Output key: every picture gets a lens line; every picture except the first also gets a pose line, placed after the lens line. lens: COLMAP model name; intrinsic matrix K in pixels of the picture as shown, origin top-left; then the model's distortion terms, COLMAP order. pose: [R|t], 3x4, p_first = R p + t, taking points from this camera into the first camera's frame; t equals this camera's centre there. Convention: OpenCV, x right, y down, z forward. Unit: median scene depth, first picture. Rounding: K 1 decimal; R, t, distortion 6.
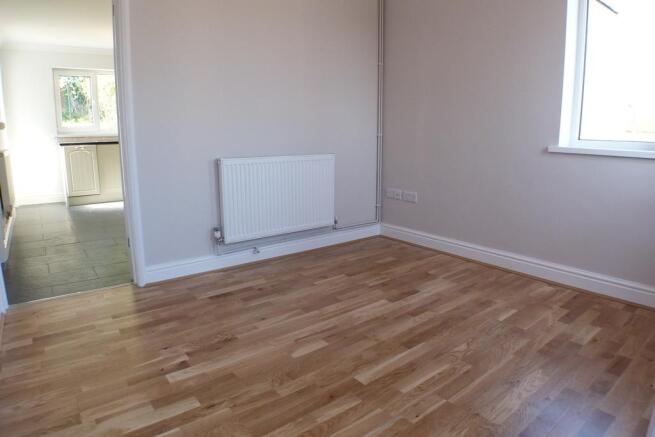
lens RADIAL K [[407.5, 0, 326.1], [0, 407.5, 209.7], [0, 0, 1]] dist [-0.109512, 0.004440]
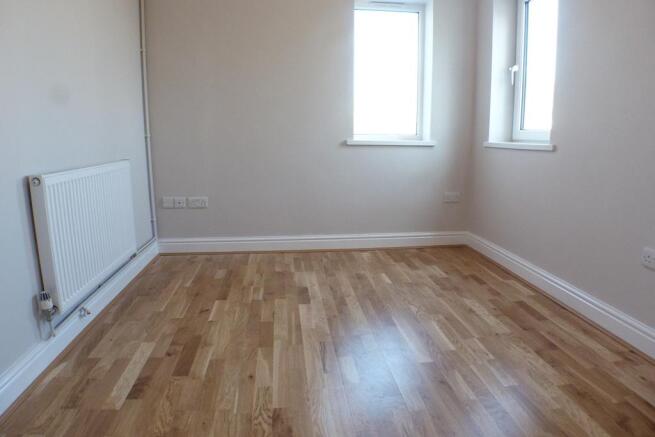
lens RADIAL K [[407.5, 0, 326.1], [0, 407.5, 209.7], [0, 0, 1]] dist [-0.109512, 0.004440]
pose [[0.519983, -0.152093, 0.840527, -0.567914], [0.155455, 0.984437, 0.081963, -0.064272], [-0.839911, 0.088045, 0.535534, 0.394760]]
